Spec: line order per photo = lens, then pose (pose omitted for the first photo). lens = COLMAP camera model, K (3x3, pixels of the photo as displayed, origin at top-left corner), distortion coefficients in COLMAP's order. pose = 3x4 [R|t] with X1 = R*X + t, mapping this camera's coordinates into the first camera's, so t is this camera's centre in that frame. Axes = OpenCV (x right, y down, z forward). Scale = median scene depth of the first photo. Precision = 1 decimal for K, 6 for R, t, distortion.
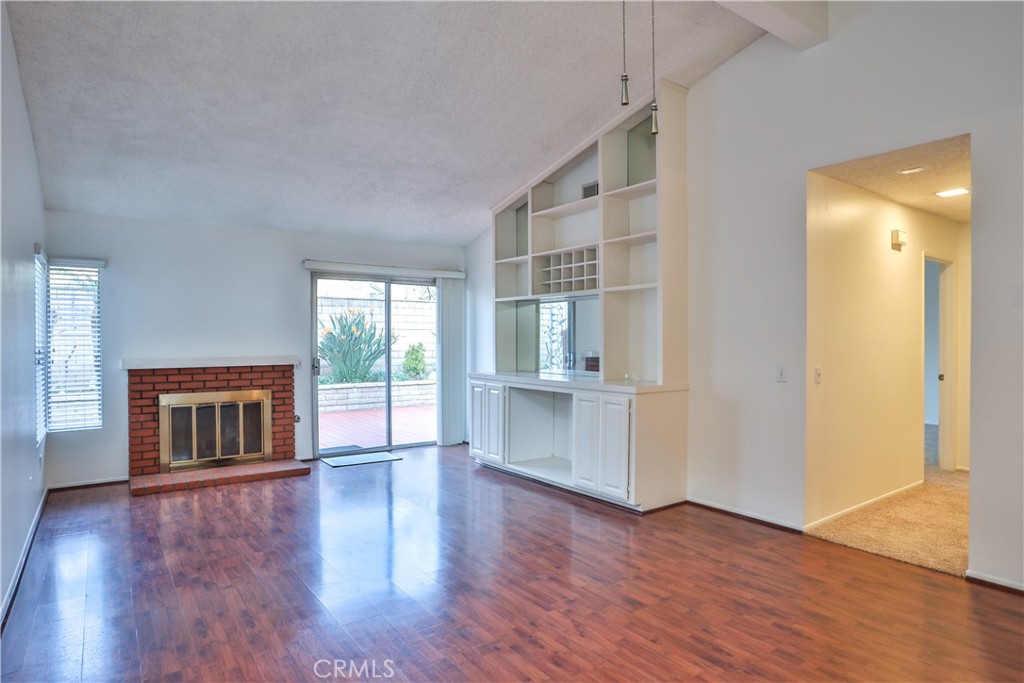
lens RADIAL K [[583.9, 0, 508.8], [0, 583.9, 342.1], [0, 0, 1]] dist [-0.065482, 0.027833]
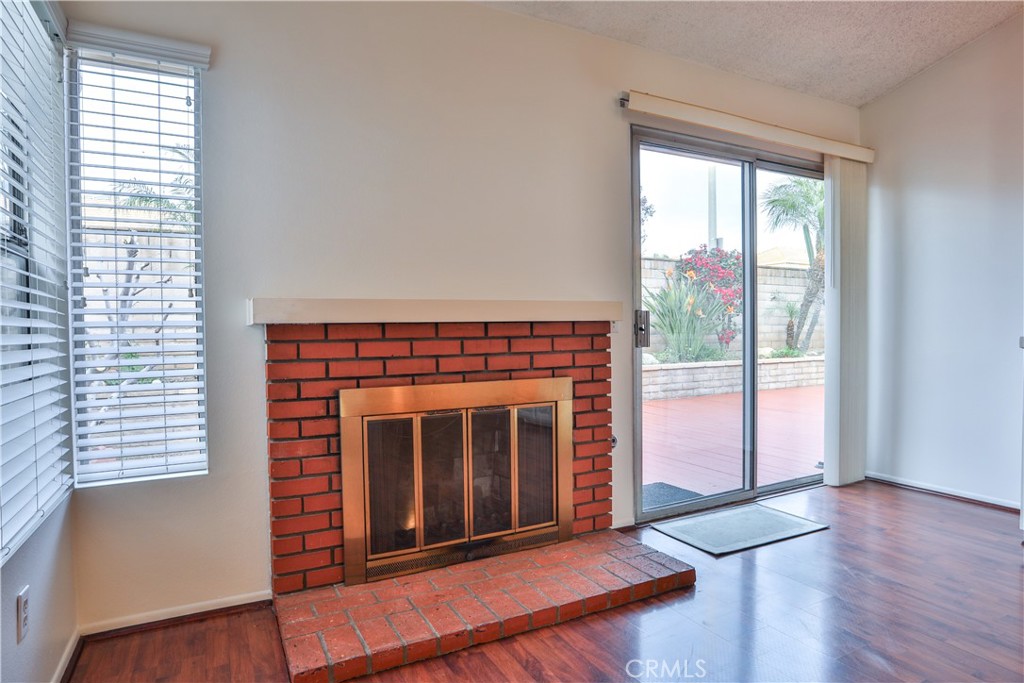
lens RADIAL K [[583.9, 0, 516.3], [0, 583.9, 343.3], [0, 0, 1]] dist [-0.065482, 0.027833]
pose [[0.988663, -0.008552, -0.149907, -0.405139], [0.010867, 0.999834, 0.014626, 0.051991], [0.149757, -0.016089, 0.988592, 0.584770]]
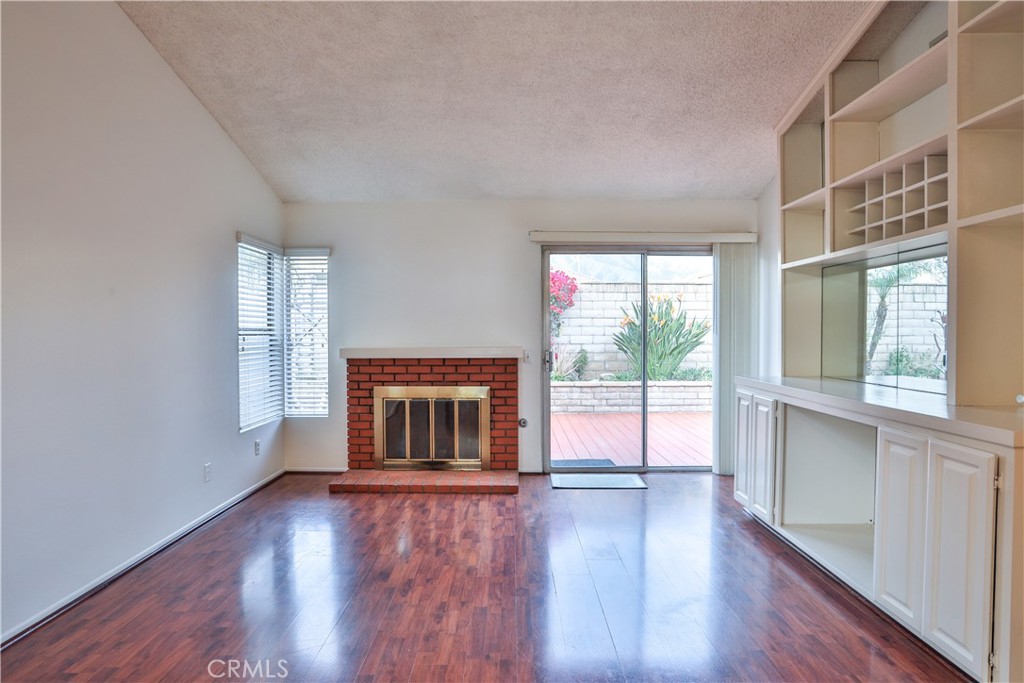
lens RADIAL K [[583.9, 0, 505.0], [0, 583.9, 341.1], [0, 0, 1]] dist [-0.065482, 0.027833]
pose [[0.805527, 0.009601, -0.592481, 0.122019], [-0.003947, 0.999933, 0.010837, 0.005797], [0.592546, -0.006391, 0.805511, 0.334728]]
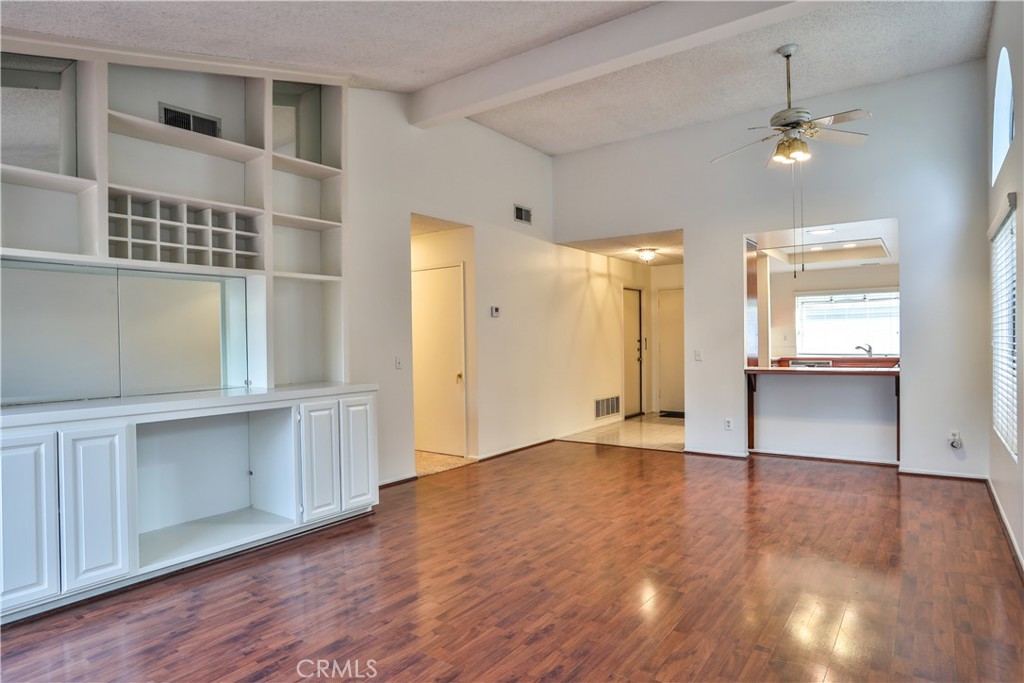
lens RADIAL K [[583.9, 0, 502.7], [0, 583.9, 340.4], [0, 0, 1]] dist [-0.065482, 0.027833]
pose [[-0.298996, 0.004639, 0.954243, -0.596060], [0.022364, 0.999748, 0.002147, 0.005385], [-0.953992, 0.021983, -0.299025, 0.826039]]
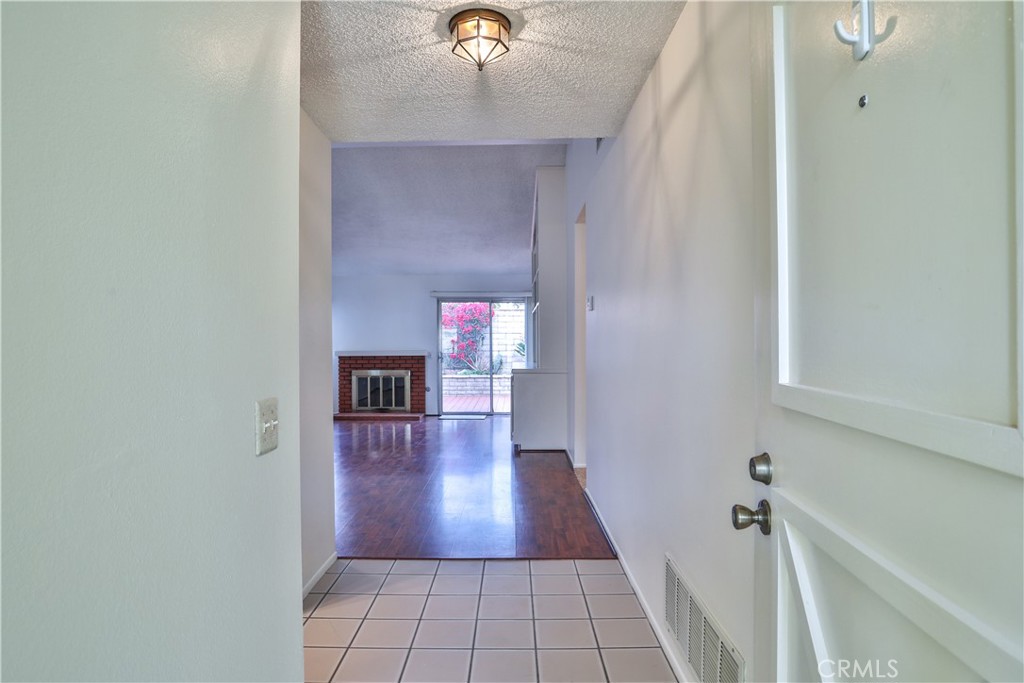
lens RADIAL K [[583.9, 0, 506.9], [0, 583.9, 343.6], [0, 0, 1]] dist [-0.065482, 0.027833]
pose [[0.801799, -0.001029, -0.597593, 0.871713], [-0.002563, 0.999983, -0.005160, 0.012965], [0.597588, 0.005669, 0.801783, -0.205669]]
